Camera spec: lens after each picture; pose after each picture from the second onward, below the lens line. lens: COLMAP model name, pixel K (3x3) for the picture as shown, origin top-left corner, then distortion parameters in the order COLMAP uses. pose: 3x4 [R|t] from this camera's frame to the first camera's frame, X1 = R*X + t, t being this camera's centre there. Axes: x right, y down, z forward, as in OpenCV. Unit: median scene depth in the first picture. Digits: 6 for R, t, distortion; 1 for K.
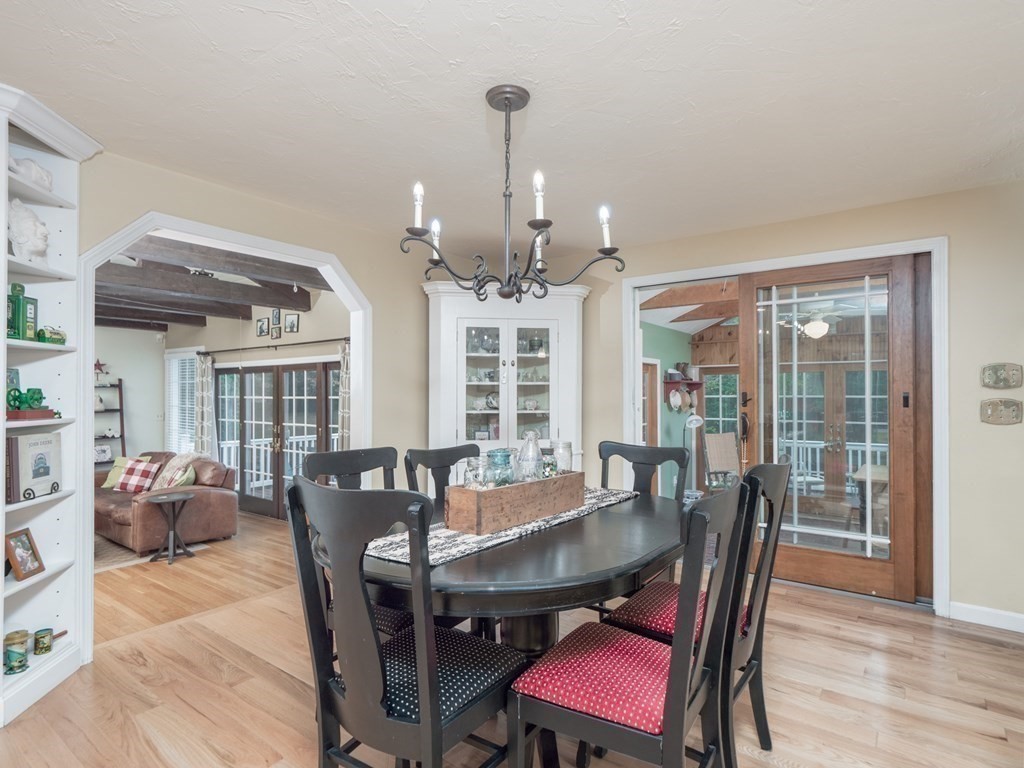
lens RADIAL K [[543.7, 0, 510.5], [0, 543.7, 387.9], [0, 0, 1]] dist [-0.002539, 0.000143]
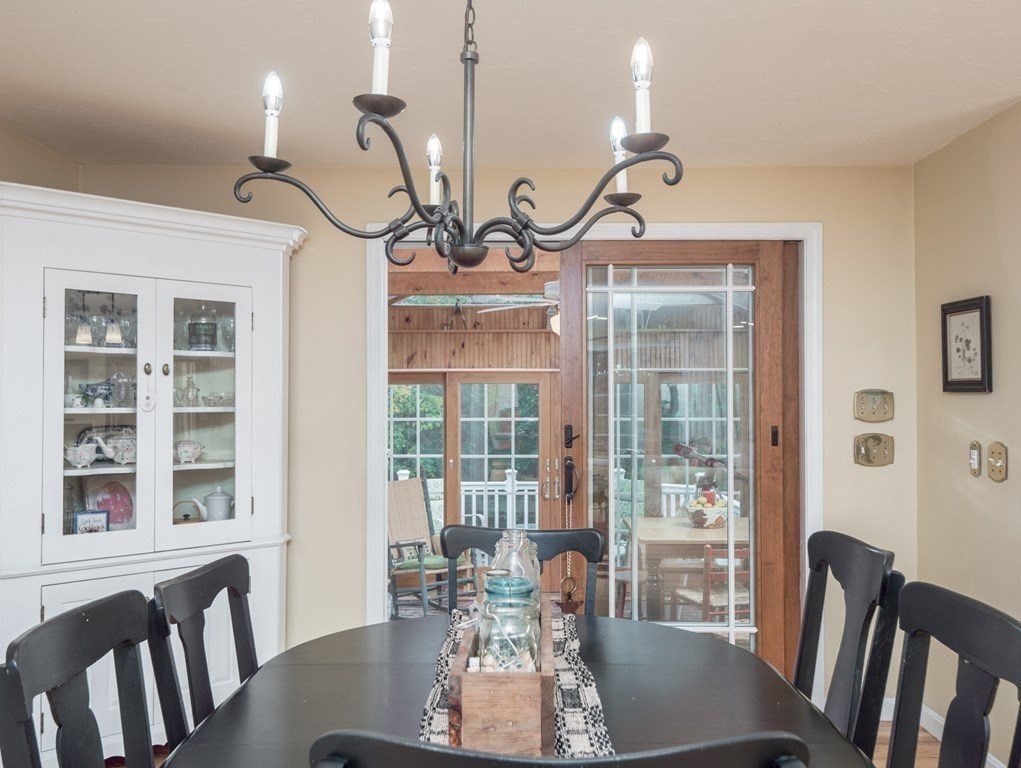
lens RADIAL K [[919.1, 0, 510.5], [0, 919.1, 384.0], [0, 0, 1]] dist [-0.008490, -0.006564]
pose [[0.808260, 0.012572, 0.588692, -0.229895], [-0.005732, 0.999893, -0.013483, -0.022447], [-0.588798, 0.007523, 0.808245, 0.148999]]
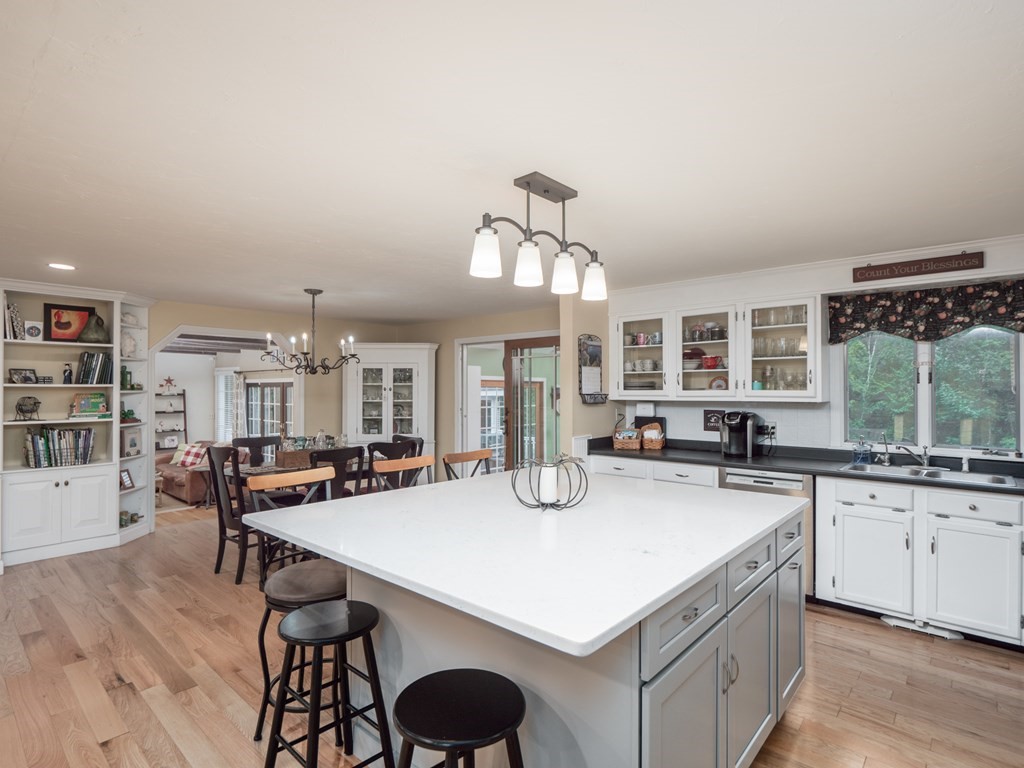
lens RADIAL K [[526.0, 0, 515.7], [0, 526.0, 387.0], [0, 0, 1]] dist [-0.009763, -0.001371]
pose [[0.996799, 0.000789, -0.079950, 0.526628], [-0.000549, 0.999995, 0.003024, -0.057103], [0.079952, -0.002970, 0.996794, -0.611881]]
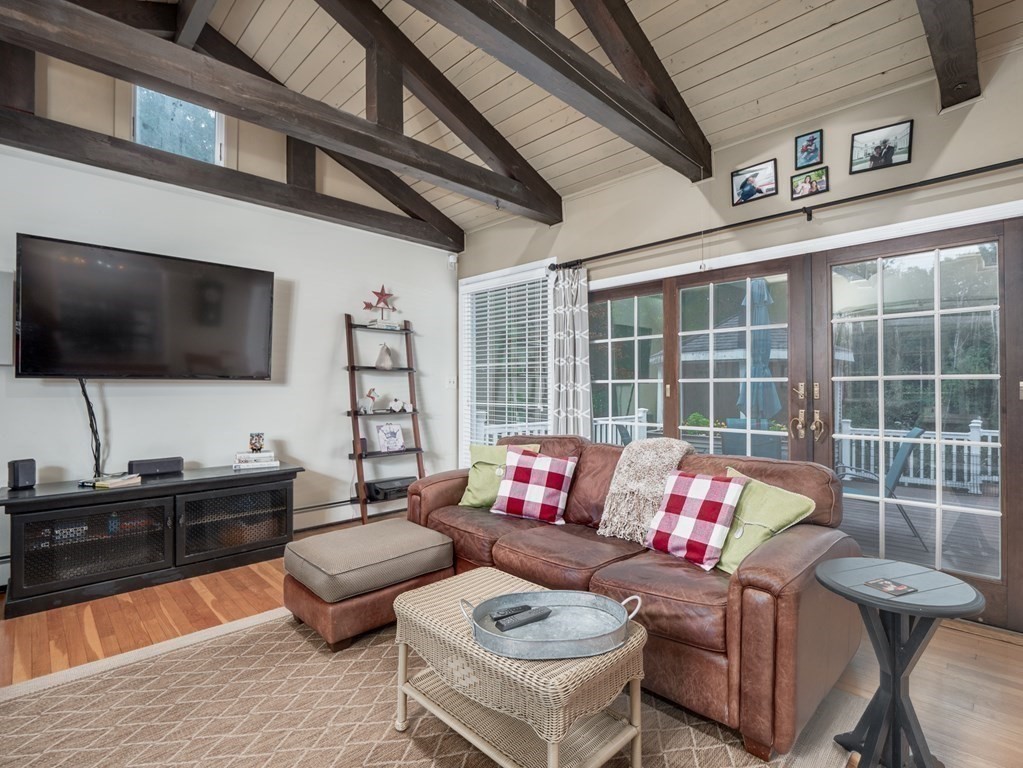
lens RADIAL K [[503.6, 0, 510.1], [0, 503.6, 386.4], [0, 0, 1]] dist [-0.006351, -0.001033]
pose [[0.988047, -0.001720, -0.154141, -1.049139], [0.002630, 0.999980, 0.005696, 0.117856], [0.154128, -0.006034, 0.988032, 0.904357]]
